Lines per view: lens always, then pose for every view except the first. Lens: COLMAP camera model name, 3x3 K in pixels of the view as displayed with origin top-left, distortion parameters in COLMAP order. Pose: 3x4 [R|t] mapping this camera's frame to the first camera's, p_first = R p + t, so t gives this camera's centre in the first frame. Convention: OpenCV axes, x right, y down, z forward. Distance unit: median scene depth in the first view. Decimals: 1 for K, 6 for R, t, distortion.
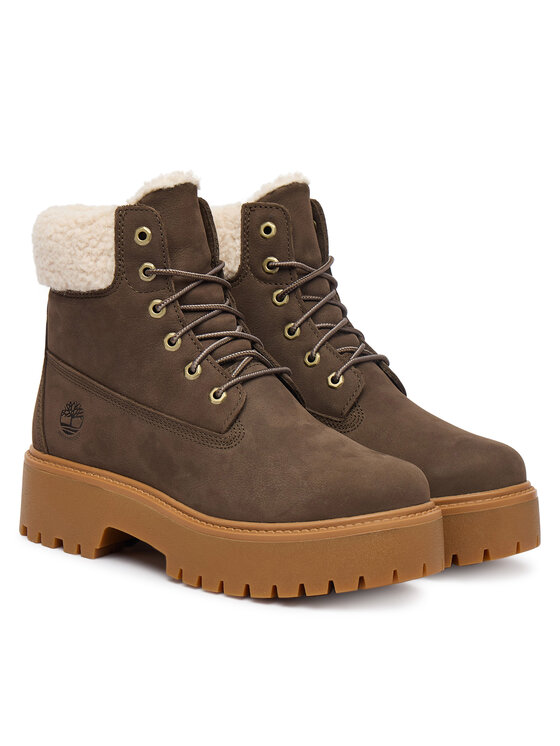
lens RADIAL K [[1667.0, 0, 279.6], [0, 1667.0, 368.5], [0, 0, 1]] dist [-1.222764, 0.000000]
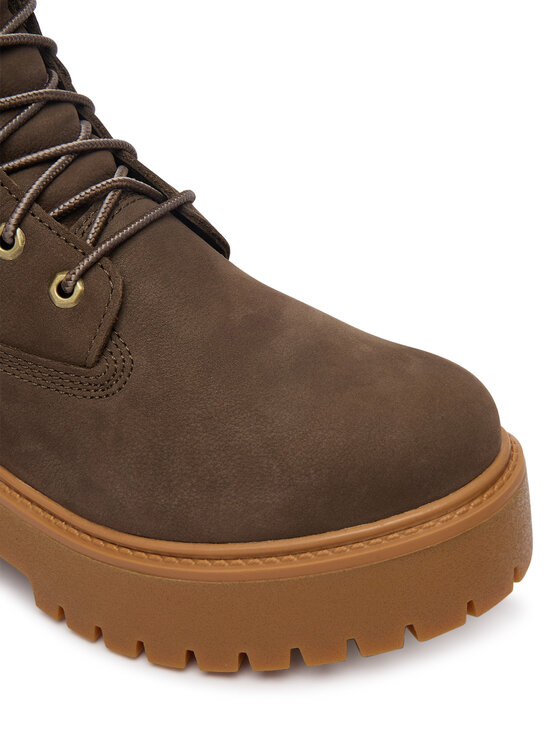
lens RADIAL K [[986.6, 0, 280.1], [0, 986.6, 372.9], [0, 0, 1]] dist [-0.117762, 0.000000]
pose [[0.982170, -0.163368, 0.093016, -0.005530], [0.117439, 0.919556, 0.374999, -0.062435], [-0.146796, -0.357389, 0.922347, 0.696251]]
